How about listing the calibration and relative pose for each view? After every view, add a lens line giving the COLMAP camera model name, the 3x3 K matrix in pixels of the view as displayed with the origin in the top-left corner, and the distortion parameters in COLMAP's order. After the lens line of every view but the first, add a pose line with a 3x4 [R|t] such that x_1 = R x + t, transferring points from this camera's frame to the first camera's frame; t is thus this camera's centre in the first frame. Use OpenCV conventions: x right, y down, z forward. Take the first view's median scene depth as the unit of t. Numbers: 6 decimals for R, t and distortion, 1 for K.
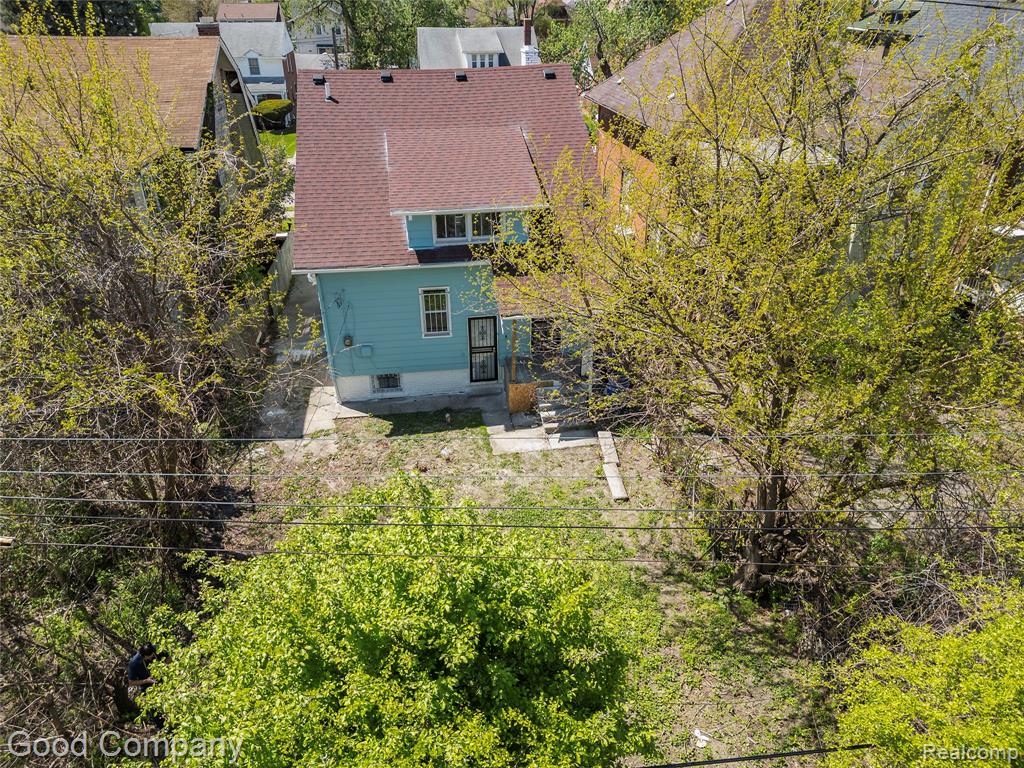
lens RADIAL K [[713.0, 0, 514.8], [0, 713.0, 385.1], [0, 0, 1]] dist [0.027564, -0.013144]
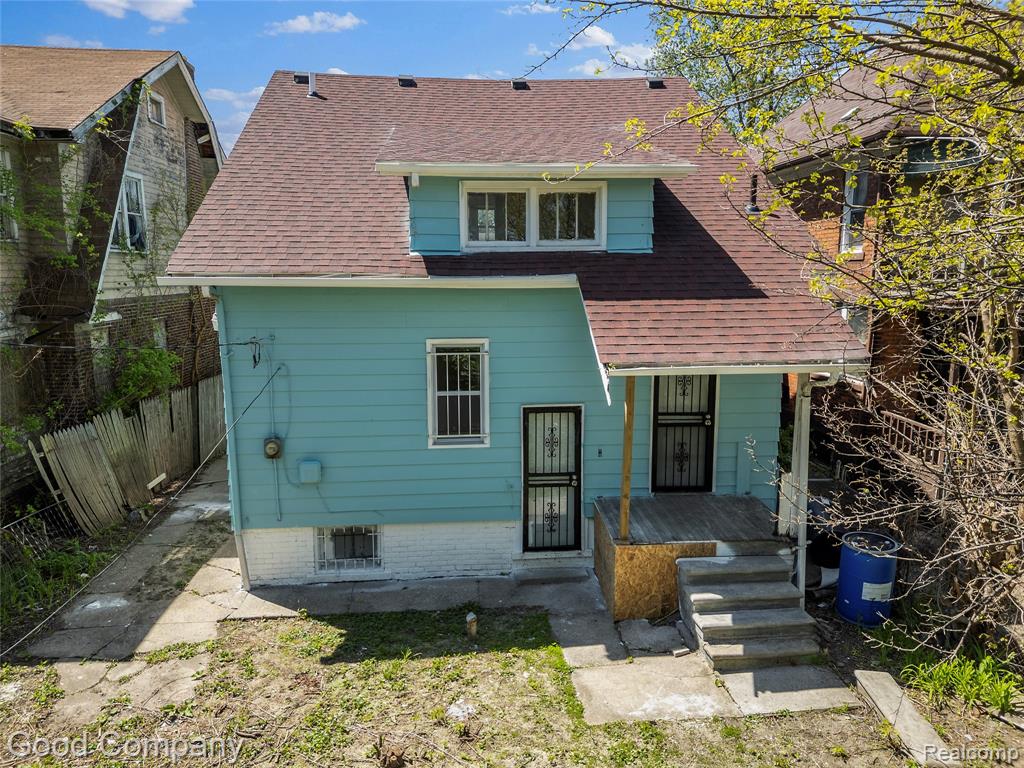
lens RADIAL K [[713.0, 0, 506.6], [0, 713.0, 375.5], [0, 0, 1]] dist [0.027564, -0.013144]
pose [[0.997693, 0.012481, -0.066723, -0.045811], [-0.034772, 0.938162, -0.344447, 0.053279], [0.058298, 0.345973, 0.936432, 0.544040]]
